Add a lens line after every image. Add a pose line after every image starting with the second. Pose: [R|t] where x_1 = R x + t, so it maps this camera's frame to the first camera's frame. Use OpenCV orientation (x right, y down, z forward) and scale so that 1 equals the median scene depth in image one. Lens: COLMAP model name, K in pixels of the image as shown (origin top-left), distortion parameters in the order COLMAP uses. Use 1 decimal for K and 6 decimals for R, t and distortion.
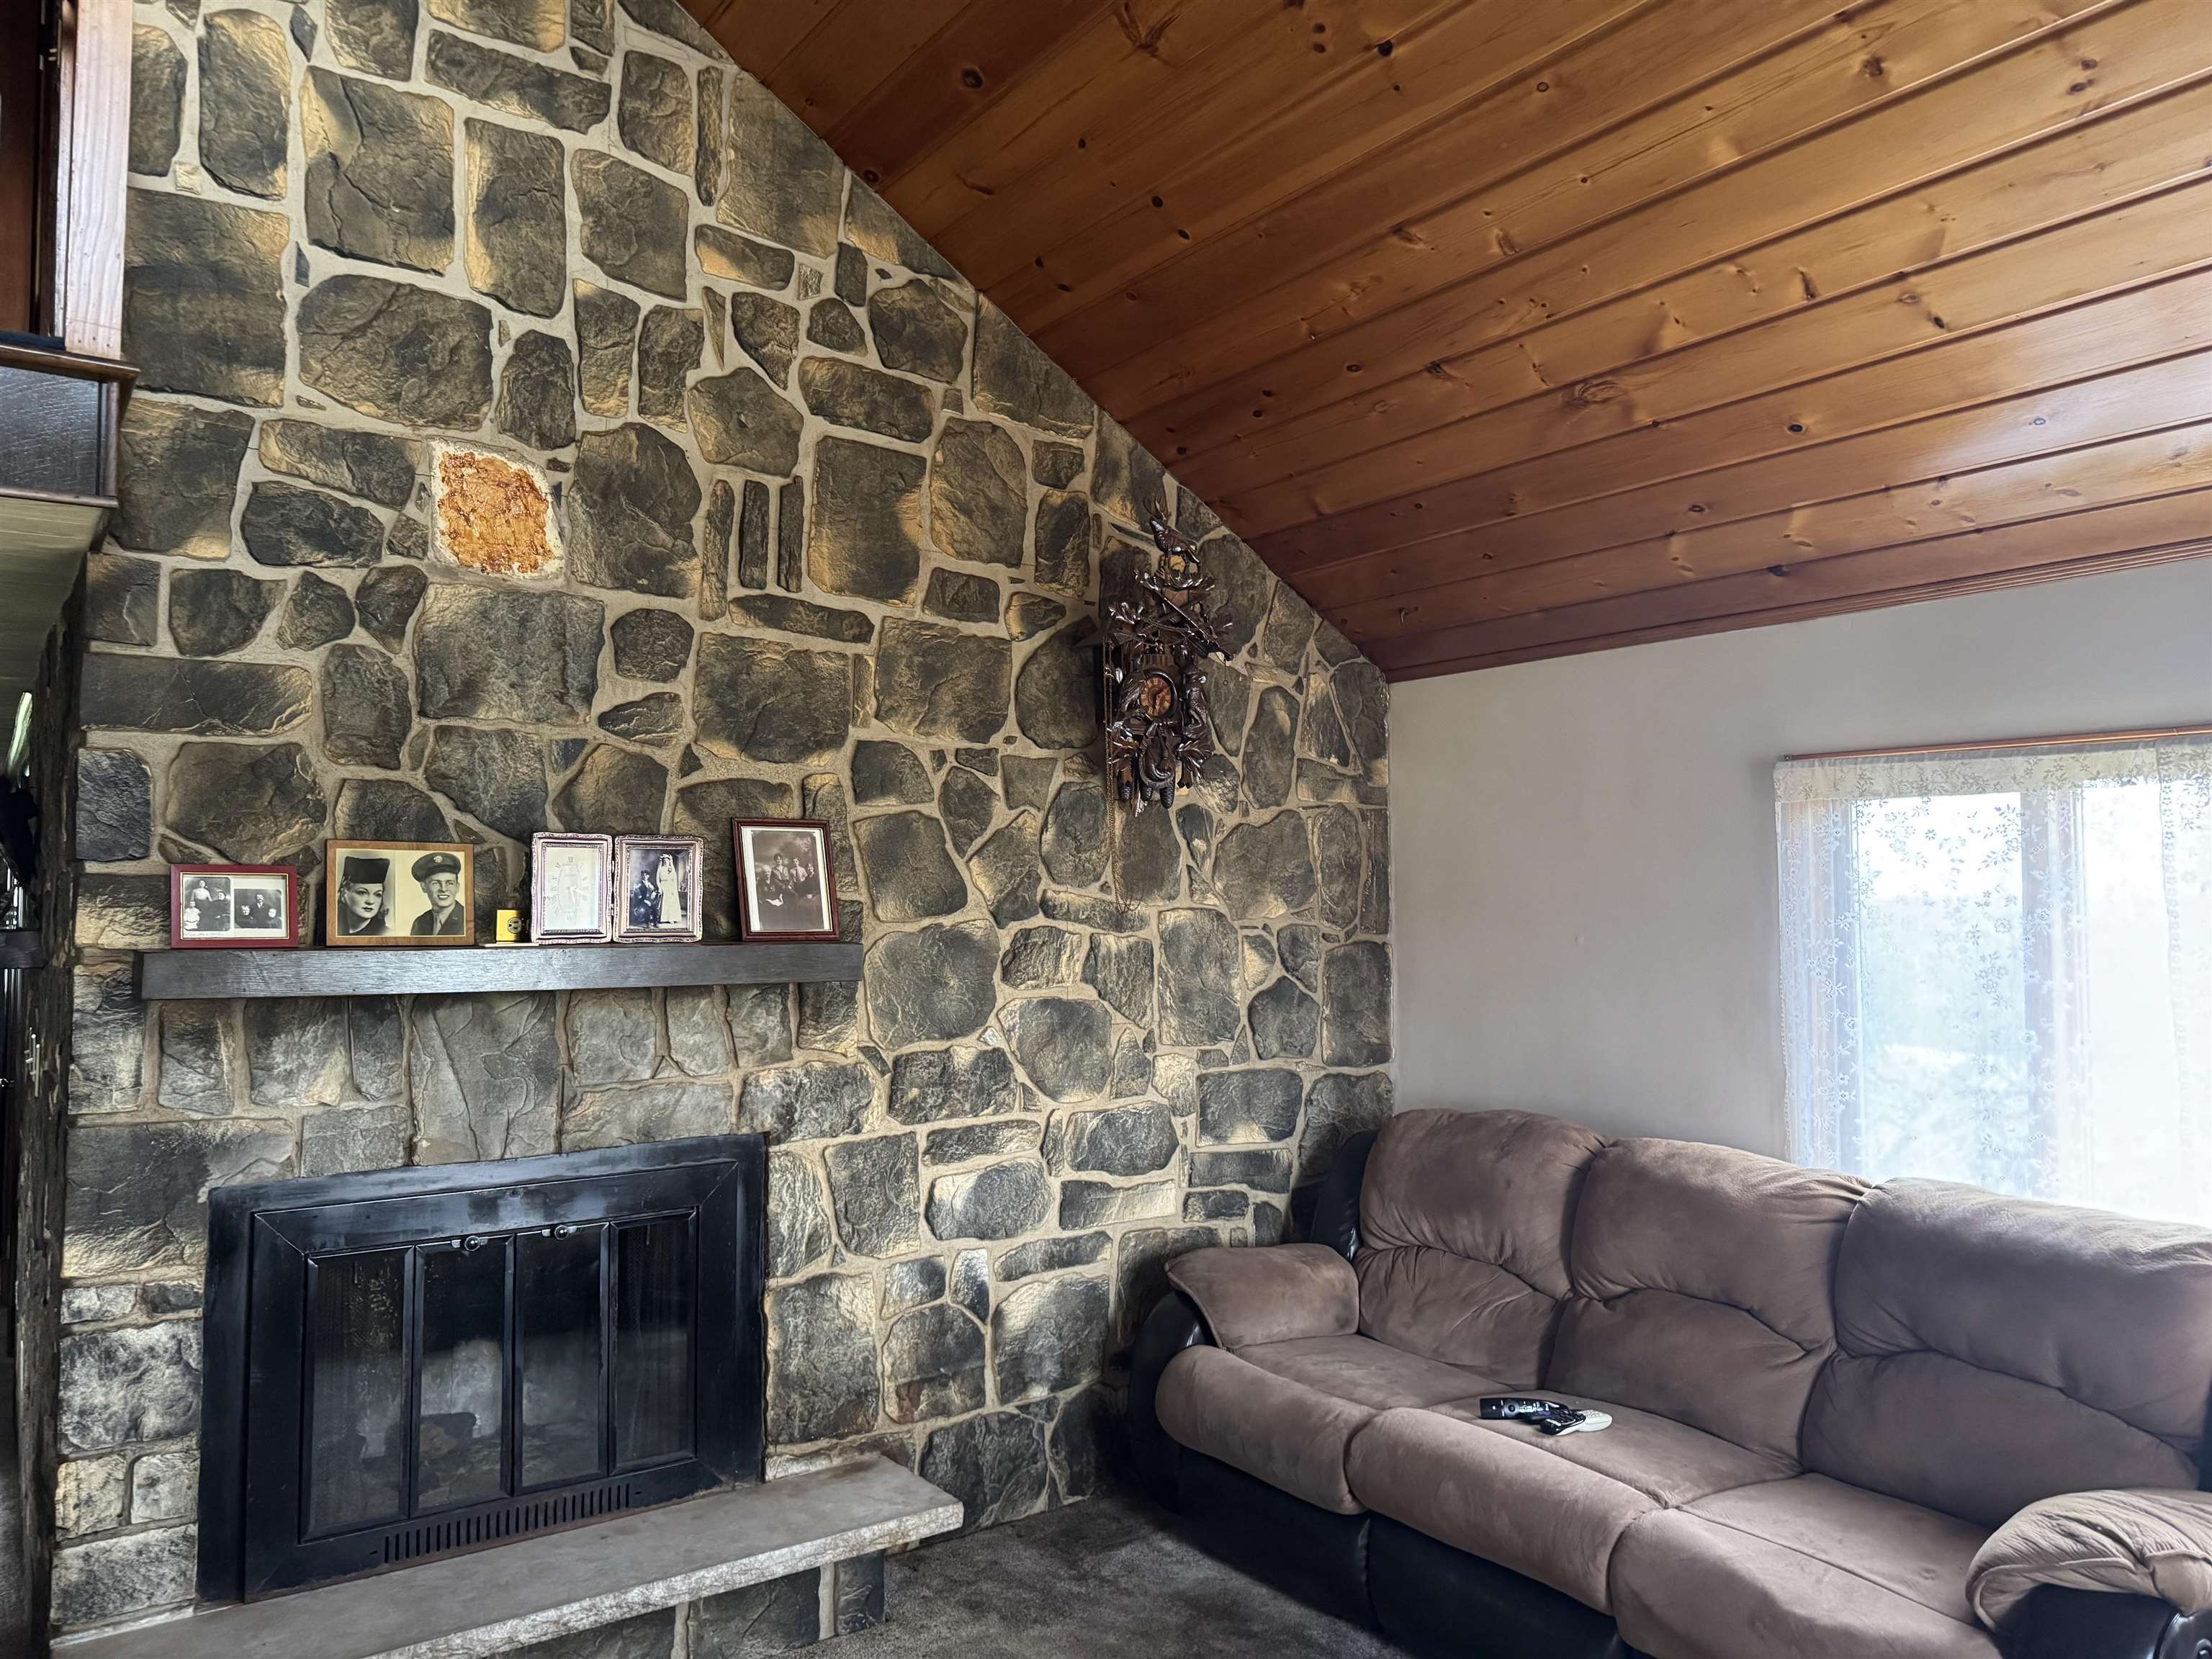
lens RADIAL K [[1525.2, 0, 1089.4], [0, 1525.2, 832.8], [0, 0, 1]] dist [0.112081, -0.193566]
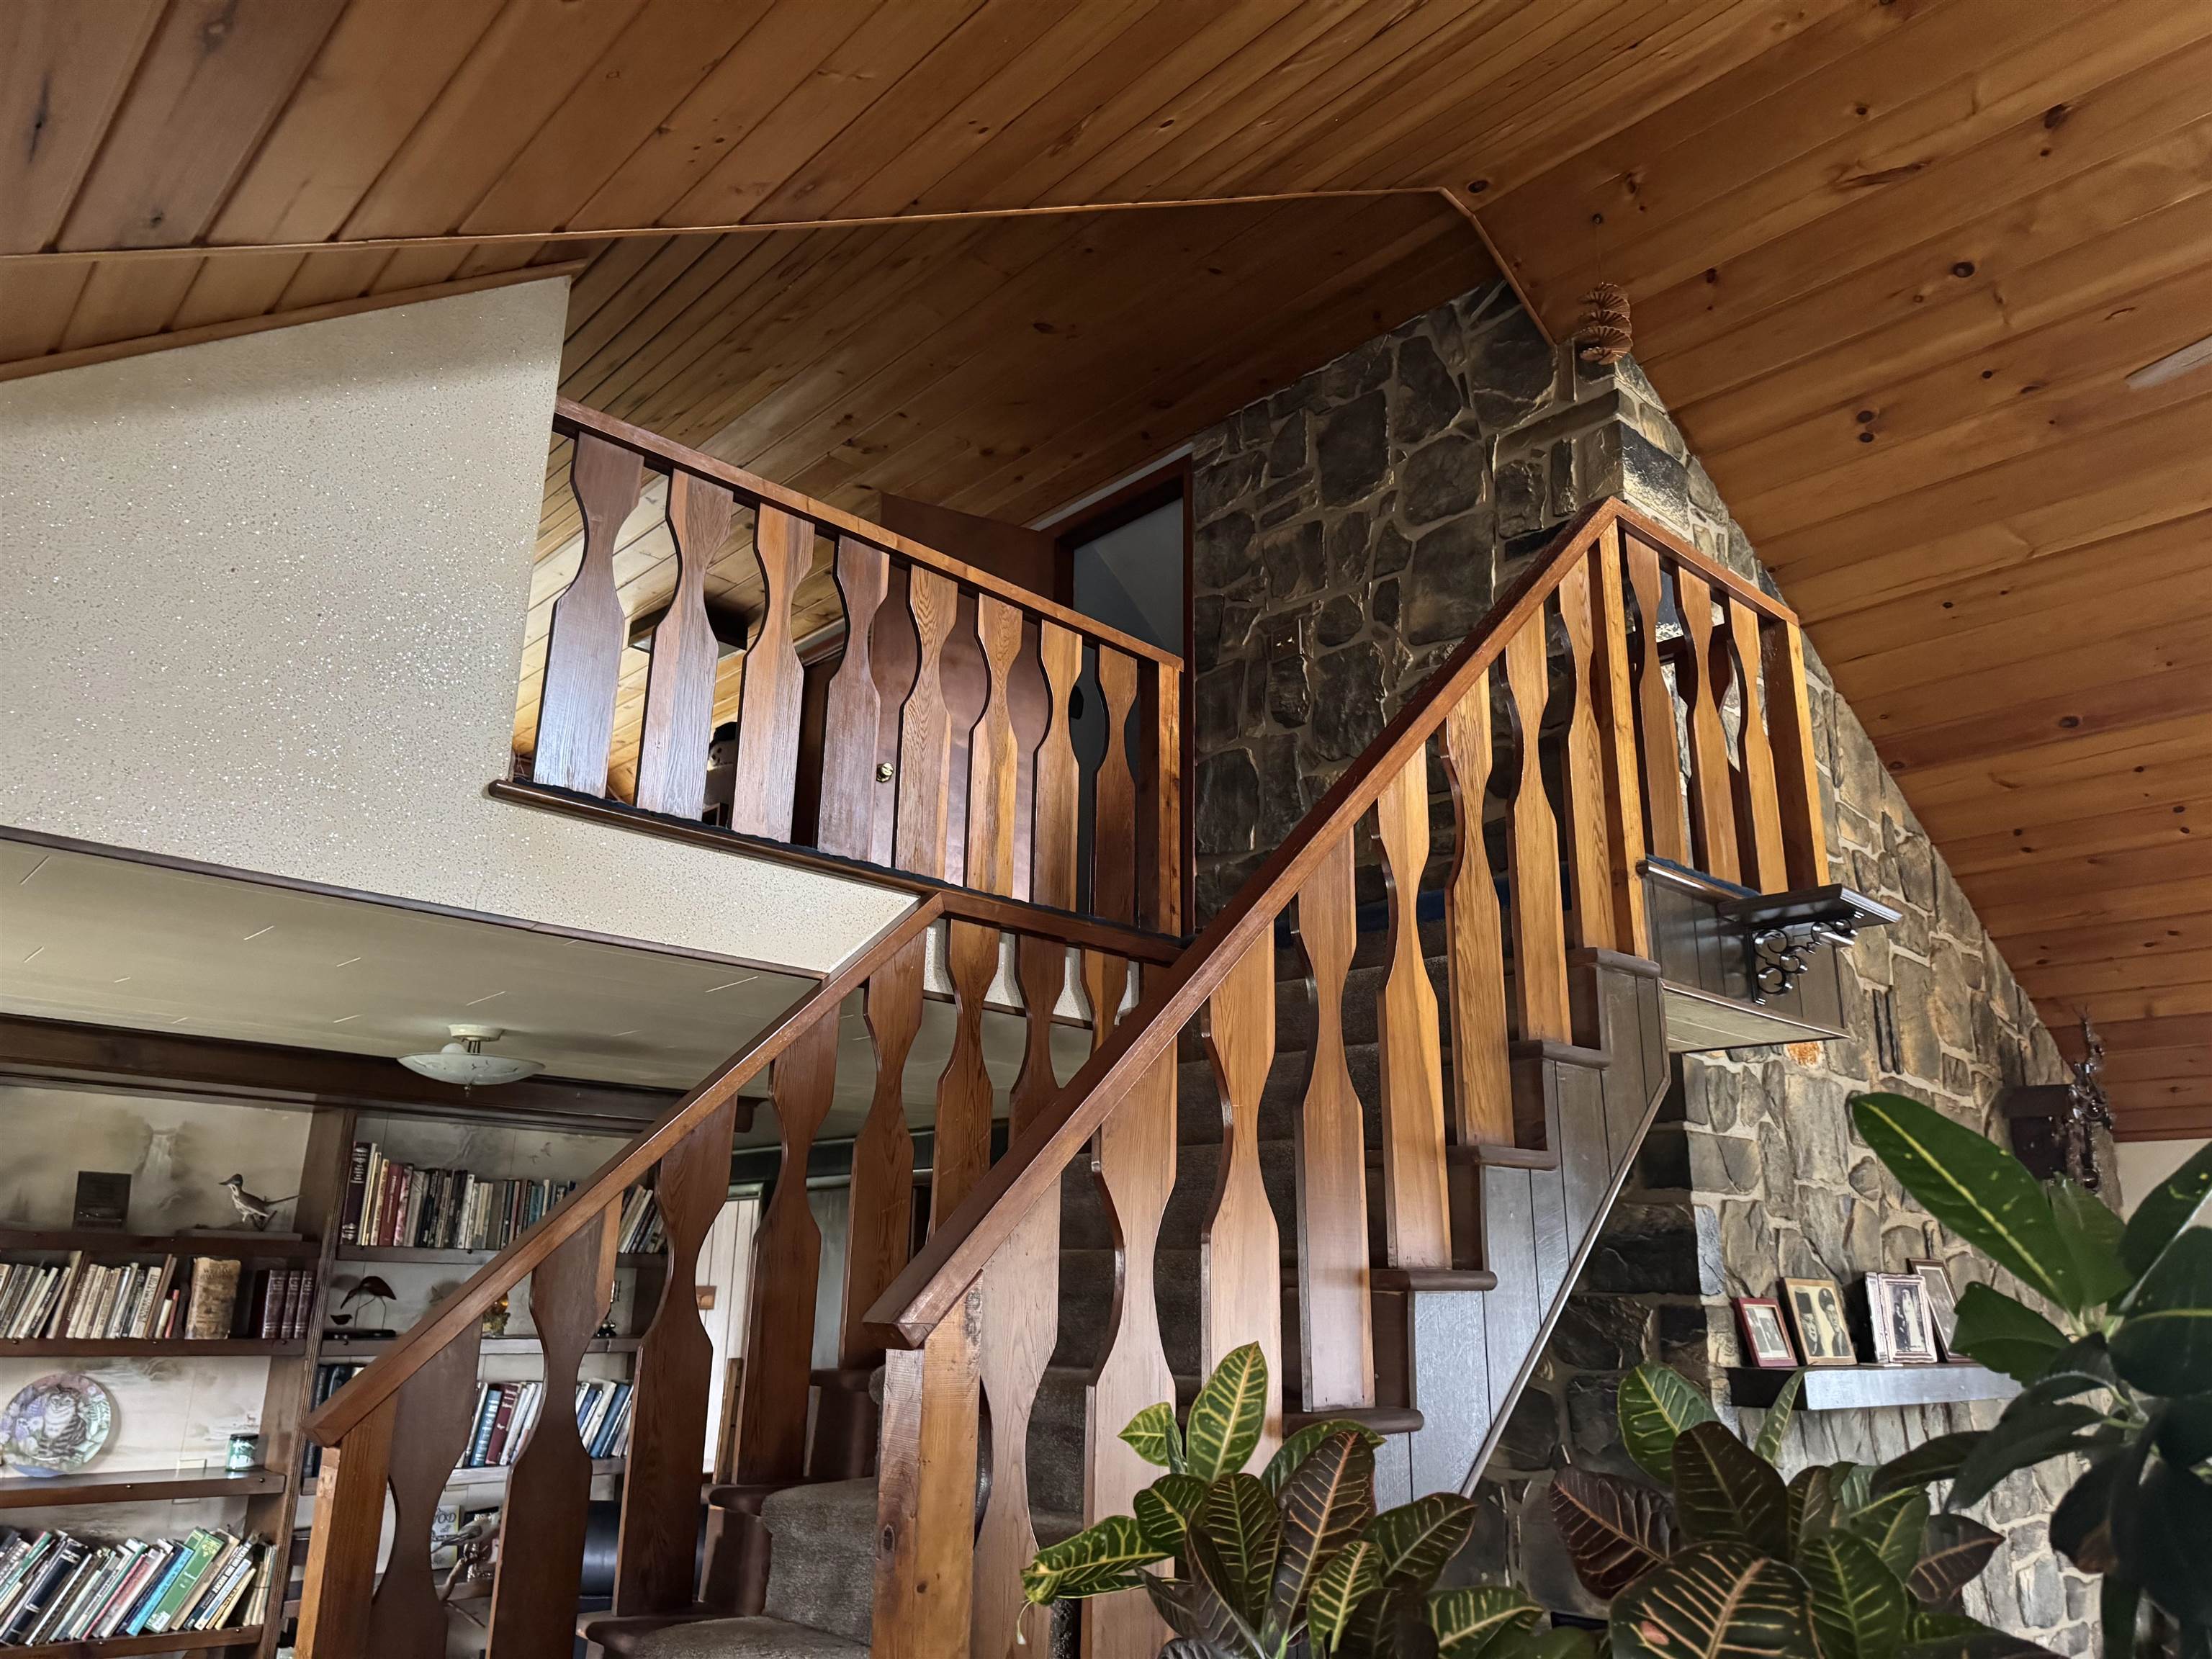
lens RADIAL K [[1525.2, 0, 1089.4], [0, 1525.2, 832.8], [0, 0, 1]] dist [0.112081, -0.193566]
pose [[0.992674, 0.051781, 0.109162, -1.050506], [-0.024276, 0.970561, -0.239628, -0.027138], [-0.118357, 0.235223, 0.964708, -0.223696]]
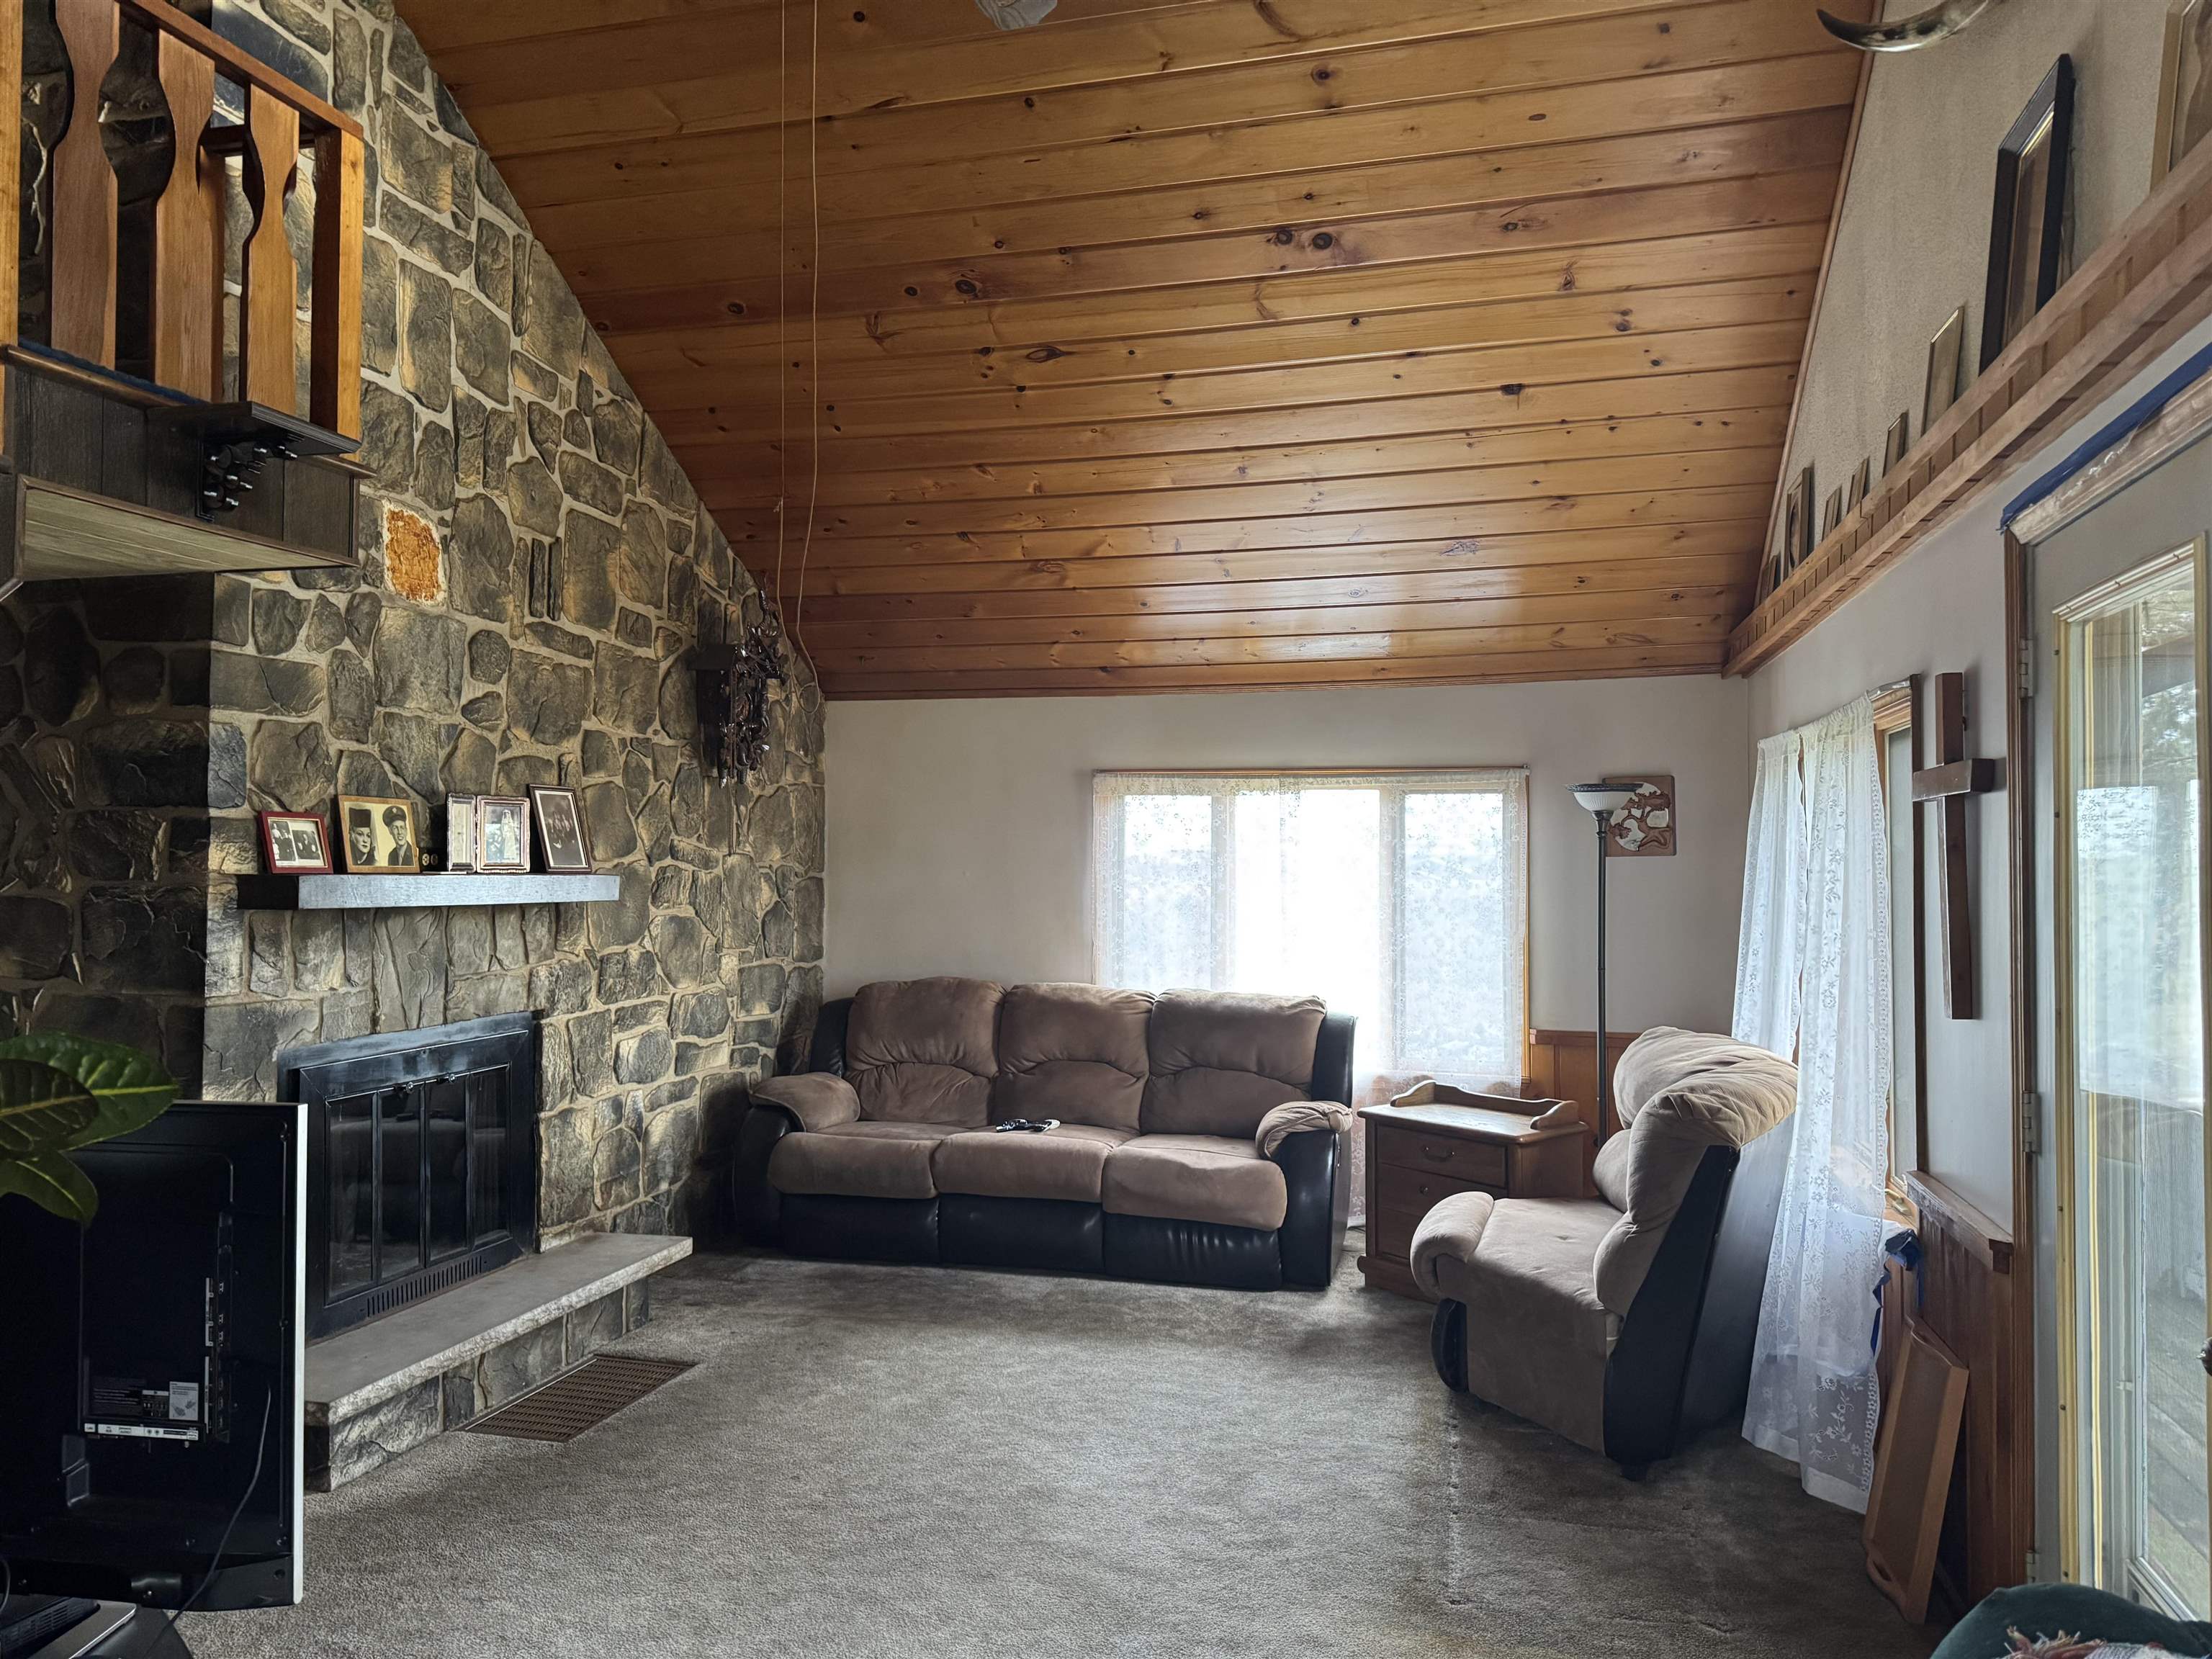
lens RADIAL K [[1533.8, 0, 1129.9], [0, 1533.8, 840.6], [0, 0, 1]] dist [0.038962, -0.087845]
pose [[0.759566, 0.012174, 0.650316, -0.722088], [-0.033747, 0.999216, 0.020711, -0.005702], [-0.649554, -0.037678, 0.759381, -0.408610]]
